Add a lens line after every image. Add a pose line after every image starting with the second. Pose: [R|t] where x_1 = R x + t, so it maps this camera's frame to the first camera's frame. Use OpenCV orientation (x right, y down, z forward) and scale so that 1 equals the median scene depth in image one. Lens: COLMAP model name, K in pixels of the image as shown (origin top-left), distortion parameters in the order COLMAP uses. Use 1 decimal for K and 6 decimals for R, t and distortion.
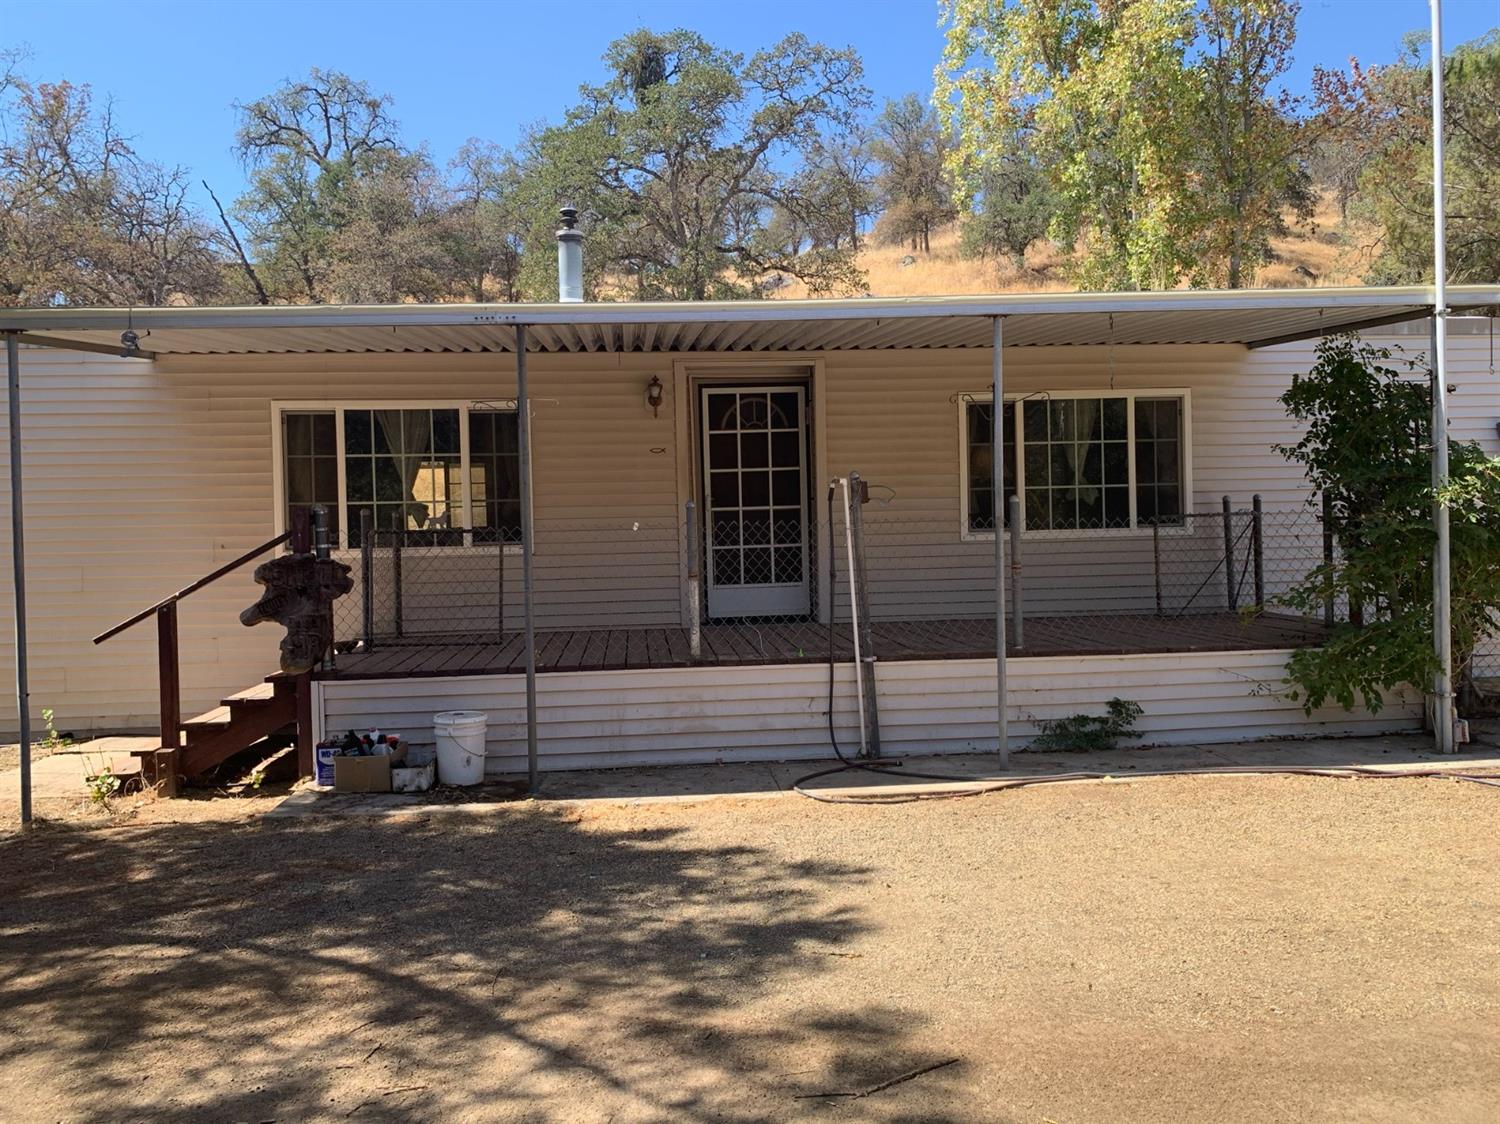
lens RADIAL K [[1152.3, 0, 750.6], [0, 1152.3, 559.5], [0, 0, 1]] dist [0.046223, -0.055254]
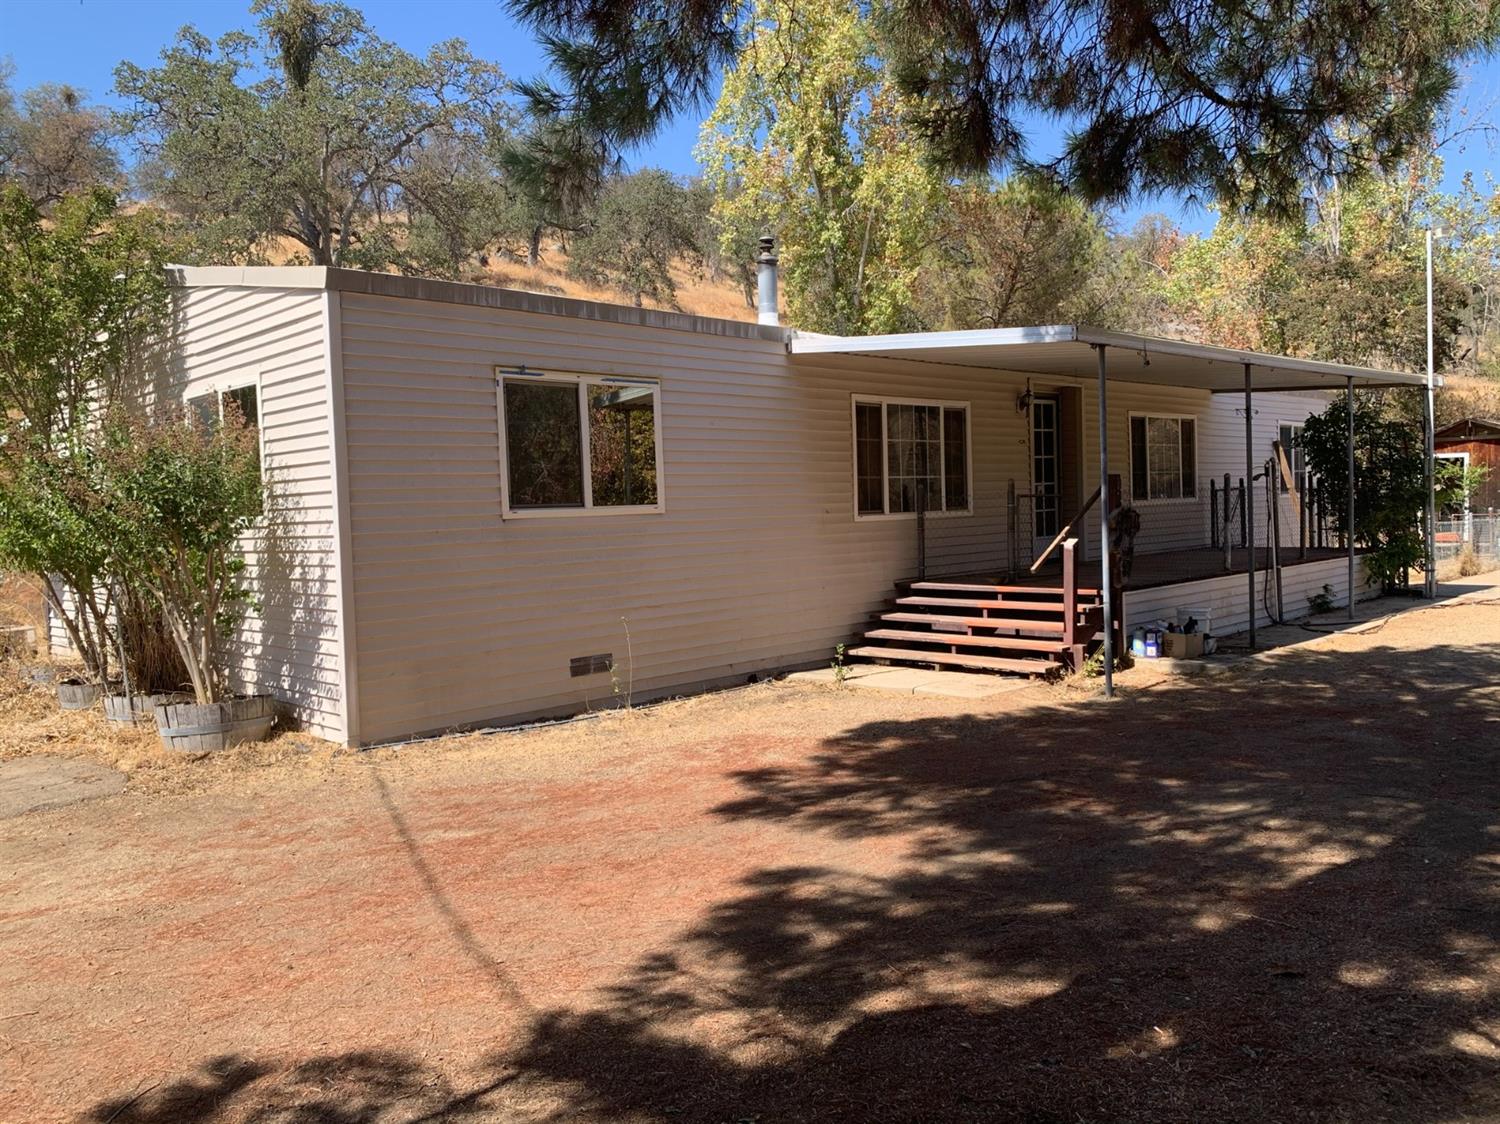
lens RADIAL K [[1152.3, 0, 753.1], [0, 1152.3, 562.9], [0, 0, 1]] dist [0.046223, -0.055254]
pose [[0.777763, -0.035313, 0.627565, -1.269862], [0.032568, 0.999344, 0.015870, 0.021458], [-0.627713, 0.008095, 0.778403, 0.104237]]
